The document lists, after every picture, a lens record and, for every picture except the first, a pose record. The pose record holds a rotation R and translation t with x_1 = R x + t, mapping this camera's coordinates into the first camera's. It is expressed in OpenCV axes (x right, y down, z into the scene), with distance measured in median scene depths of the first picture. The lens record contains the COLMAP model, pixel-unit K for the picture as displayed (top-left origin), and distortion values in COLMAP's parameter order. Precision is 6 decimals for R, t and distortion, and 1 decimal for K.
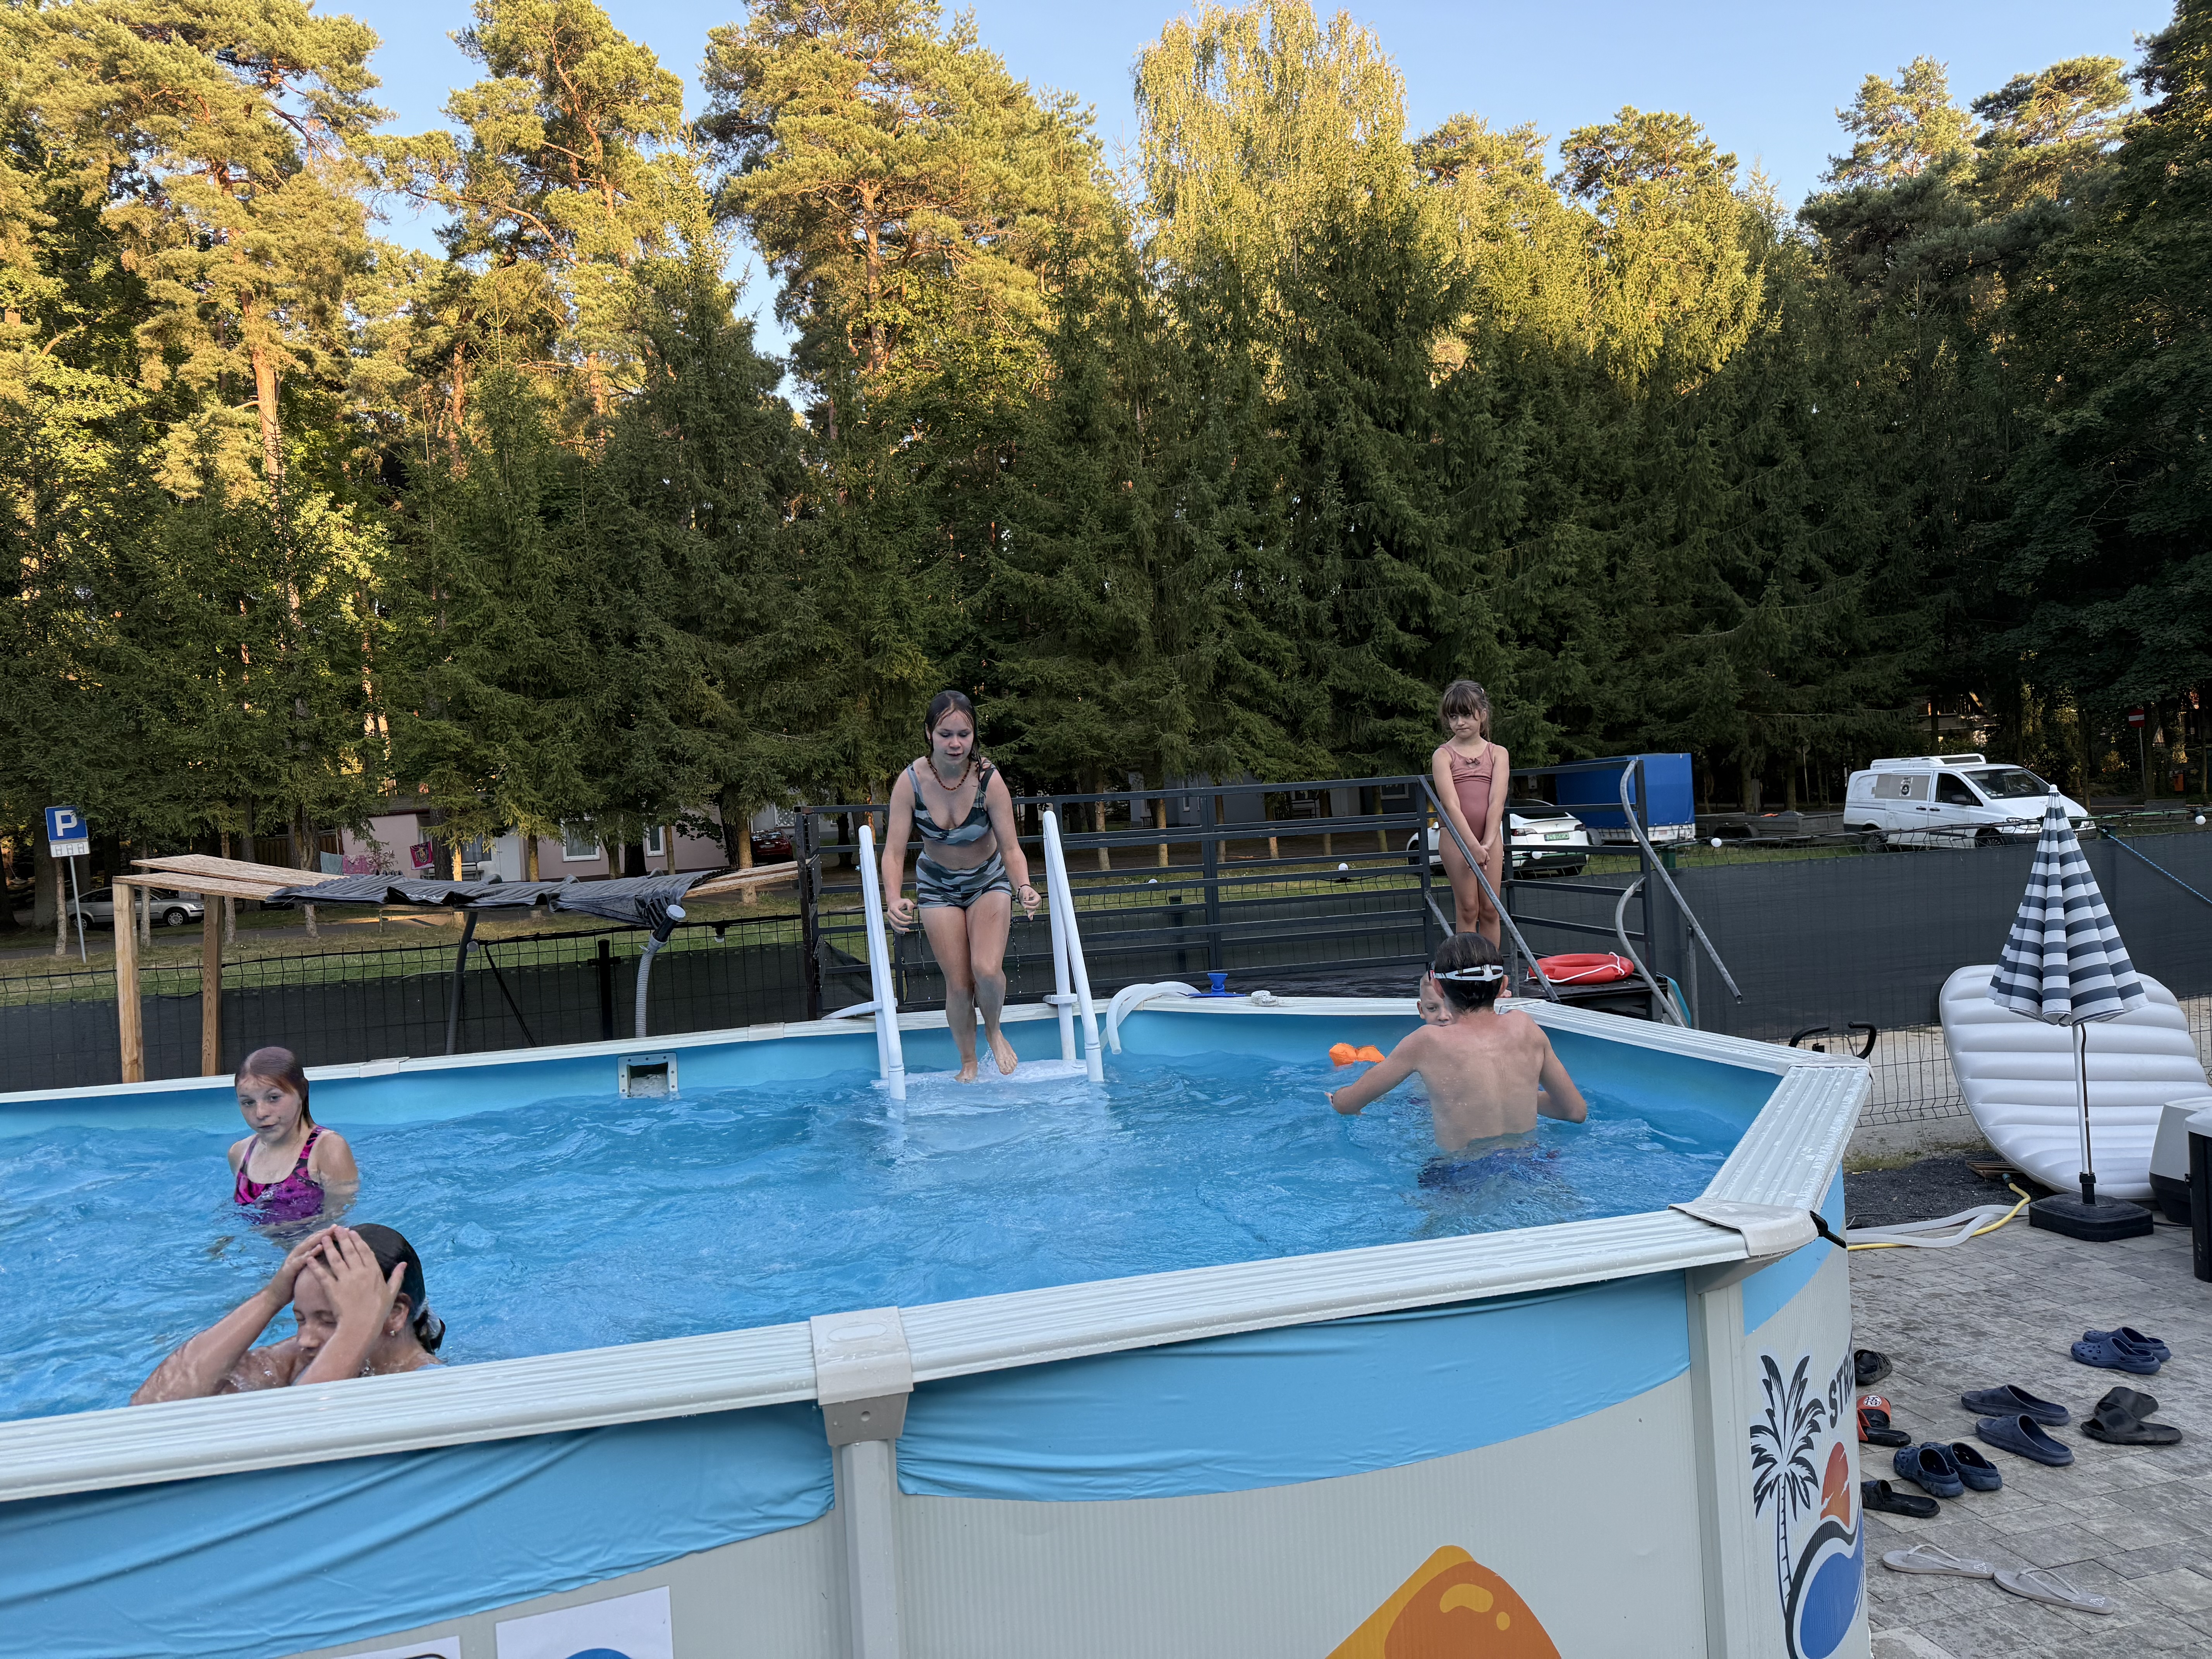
lens RADIAL K [[1506.4, 0, 1106.0], [0, 1506.4, 829.5], [0, 0, 1]] dist [0.032417, -0.083112]
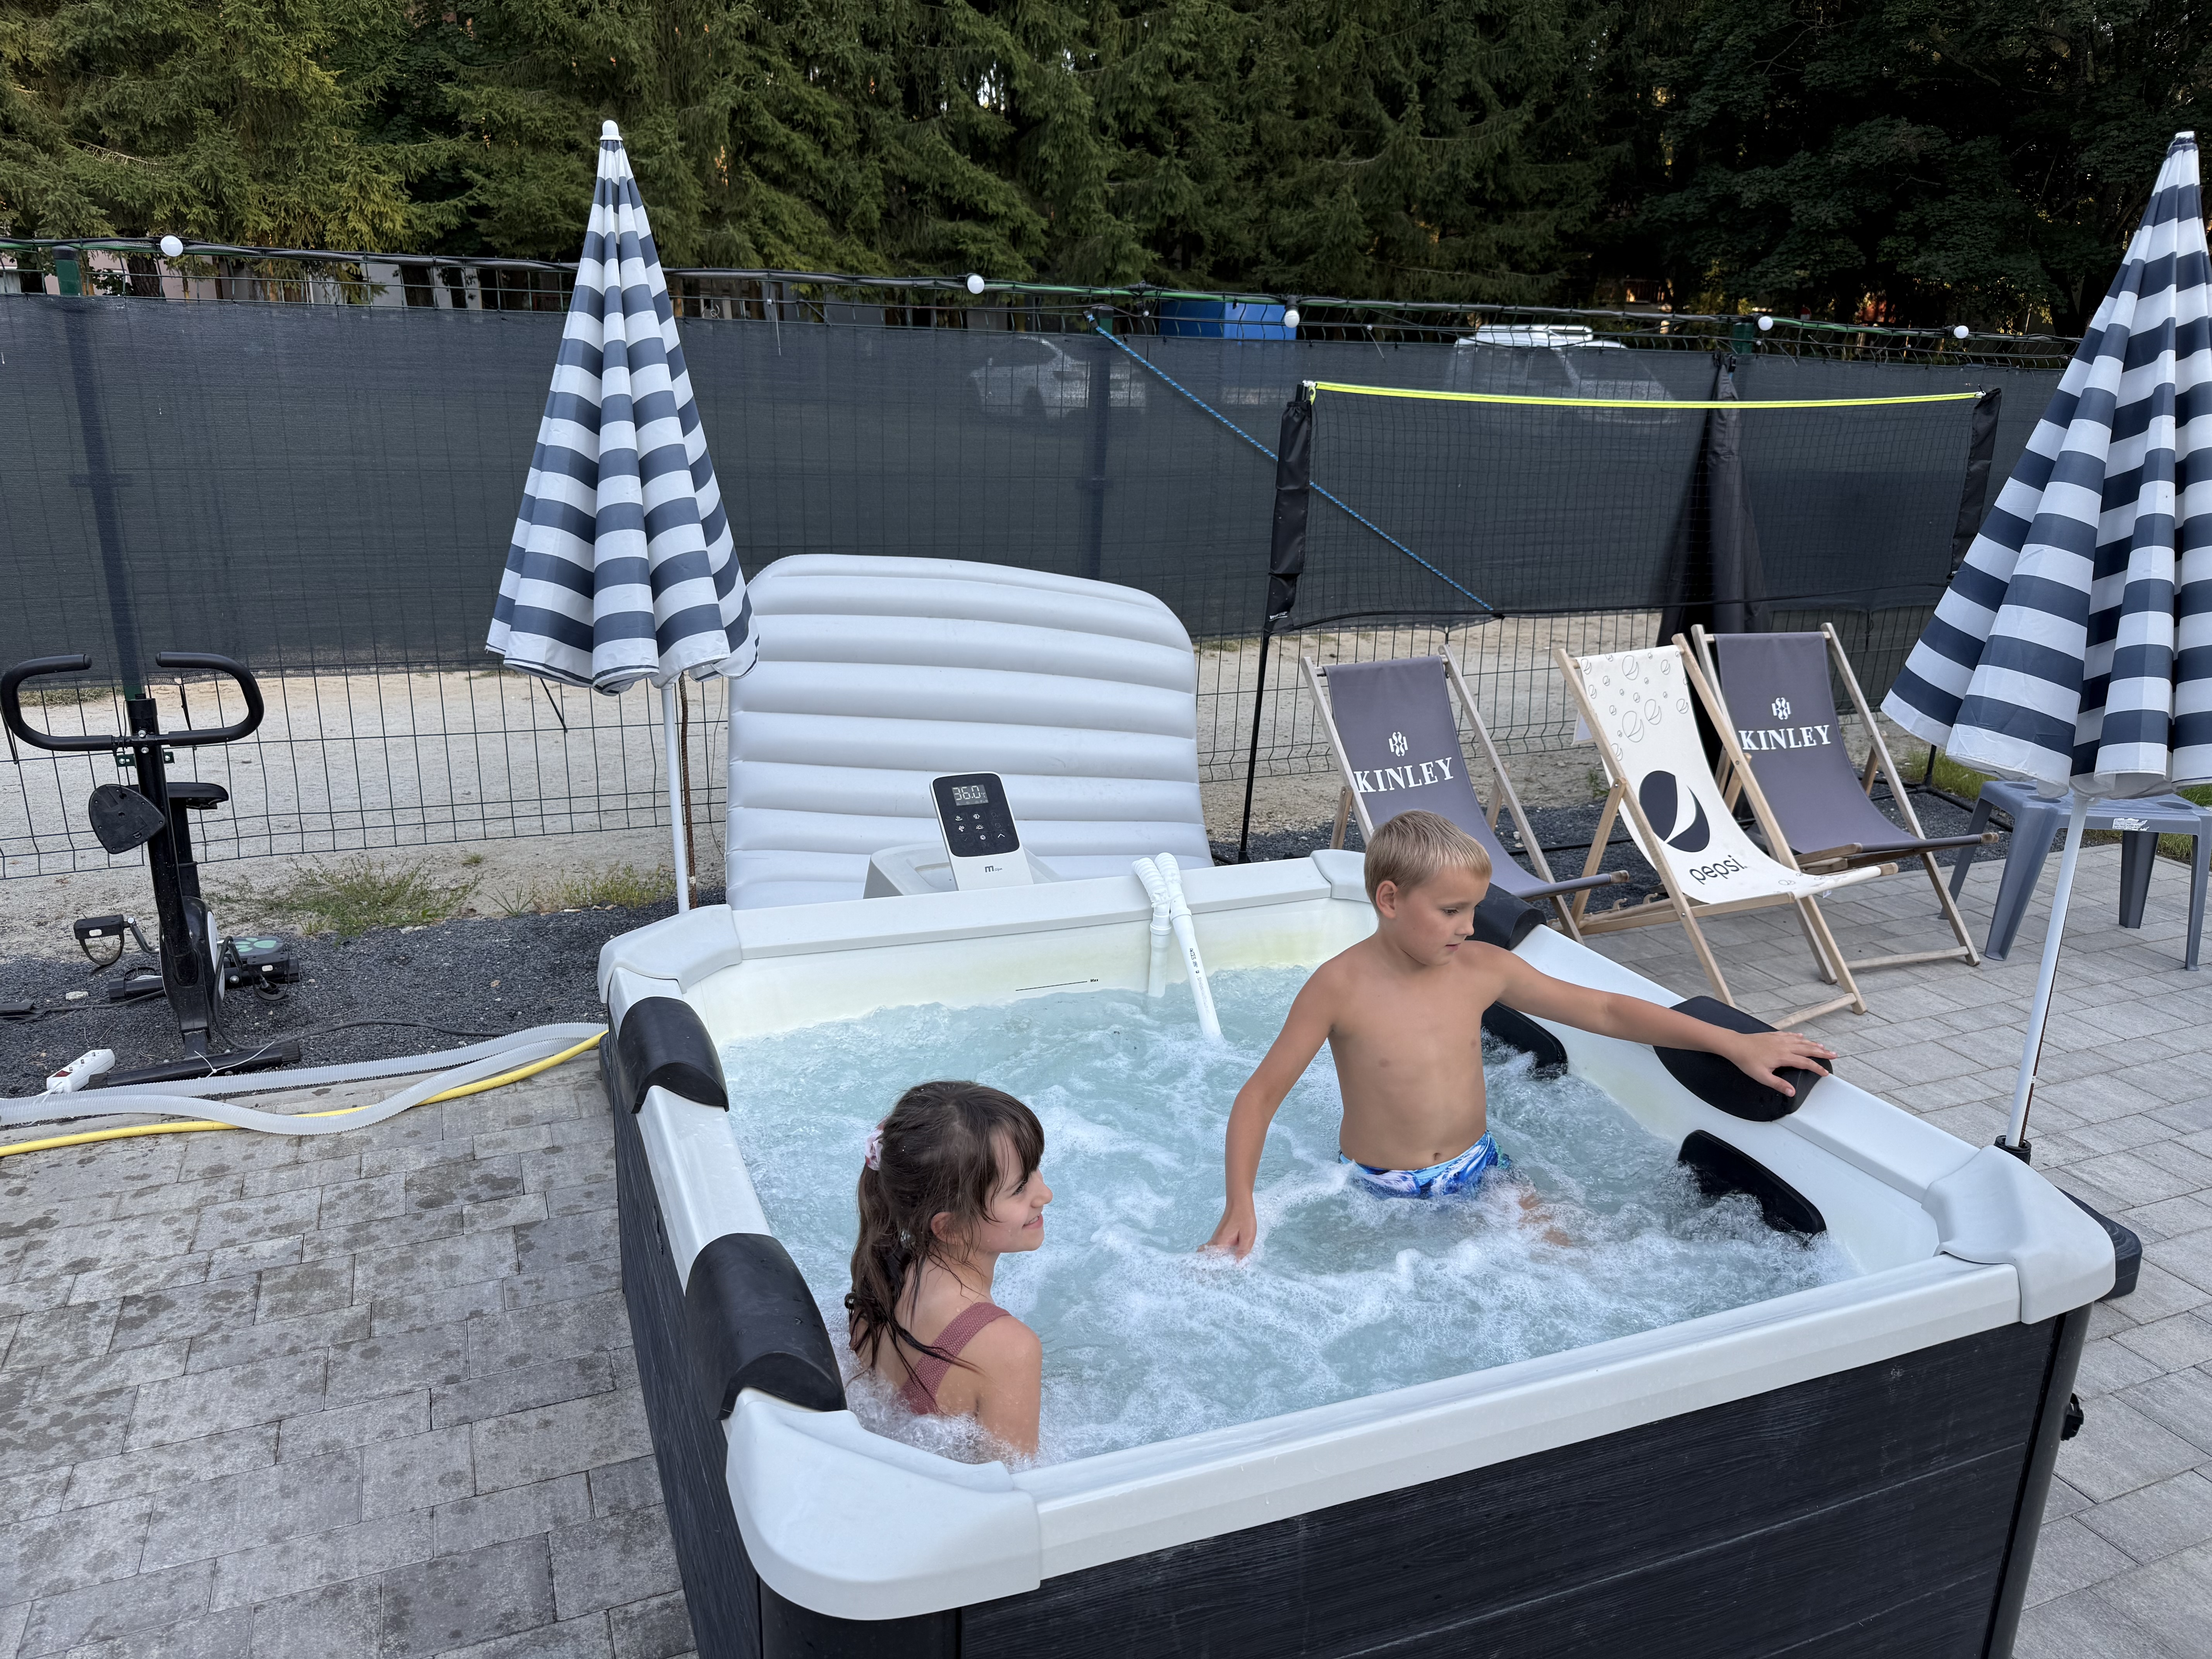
lens RADIAL K [[1578.6, 0, 1106.0], [0, 1578.6, 829.5], [0, 0, 1]] dist [0.041543, -0.067416]
pose [[0.978514, 0.029016, 0.204130, 0.100394], [-0.085050, 0.958695, 0.271422, 0.003371], [-0.187823, -0.282951, 0.940564, 0.072210]]
